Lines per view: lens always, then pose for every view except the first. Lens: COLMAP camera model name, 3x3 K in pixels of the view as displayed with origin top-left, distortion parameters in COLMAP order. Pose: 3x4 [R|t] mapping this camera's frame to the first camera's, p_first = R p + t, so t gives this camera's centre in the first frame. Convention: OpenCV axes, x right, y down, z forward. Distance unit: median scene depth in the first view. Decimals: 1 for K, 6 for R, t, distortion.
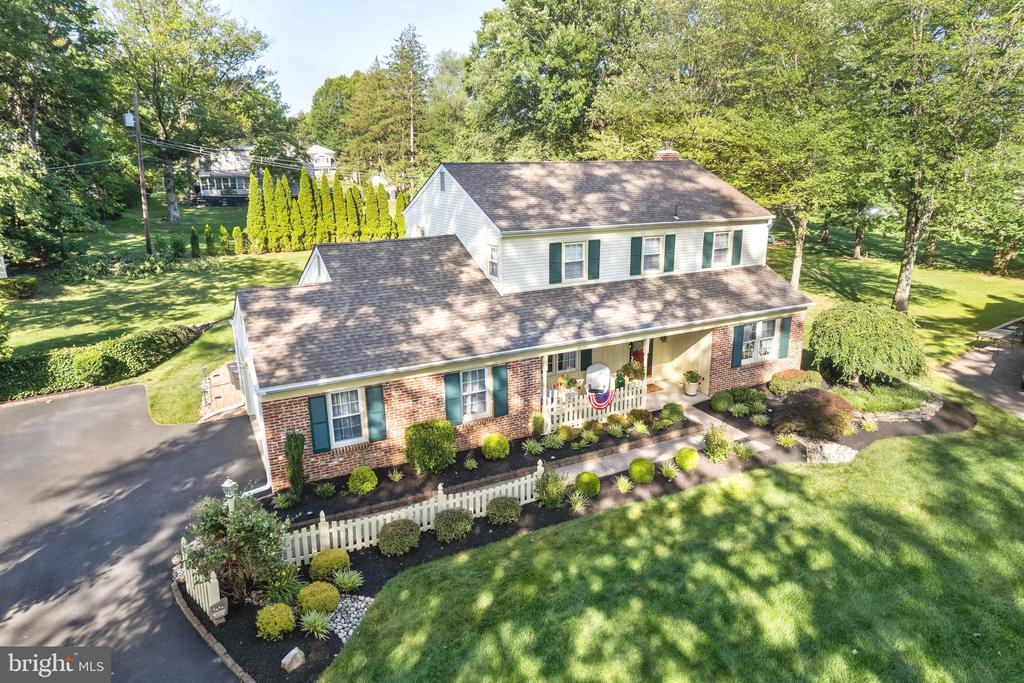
lens RADIAL K [[644.0, 0, 515.6], [0, 644.0, 340.8], [0, 0, 1]] dist [-0.014316, 0.004245]
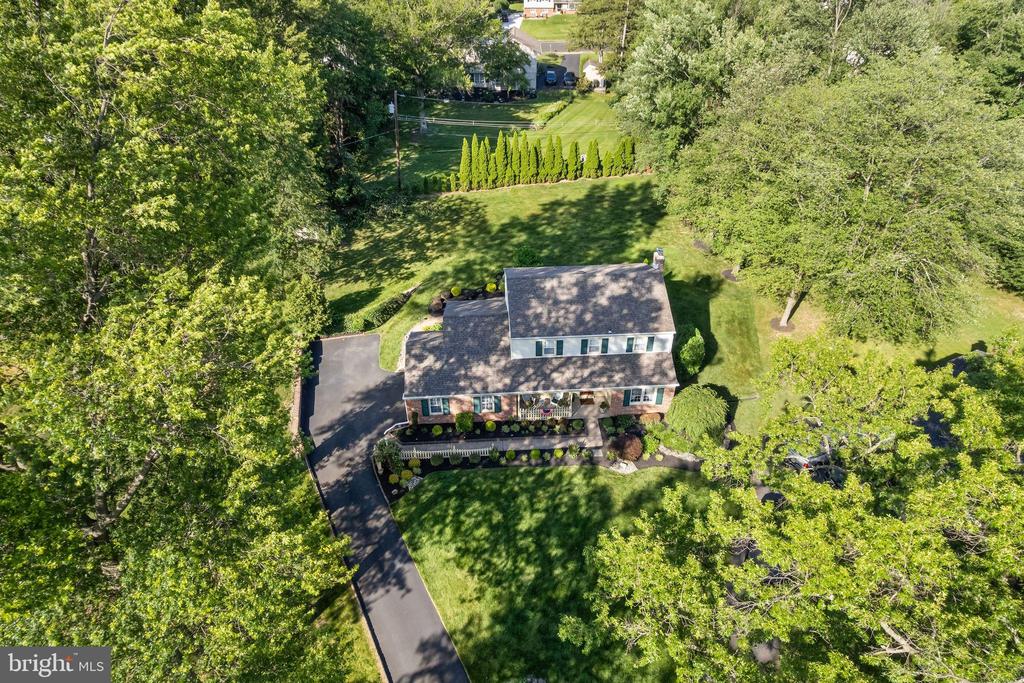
lens RADIAL K [[644.0, 0, 511.1], [0, 644.0, 342.5], [0, 0, 1]] dist [-0.014316, 0.004245]
pose [[0.912952, 0.240692, -0.329523, 0.857181], [-0.107171, 0.920601, 0.375510, -1.178964], [0.393742, -0.307507, 0.866260, -1.152098]]
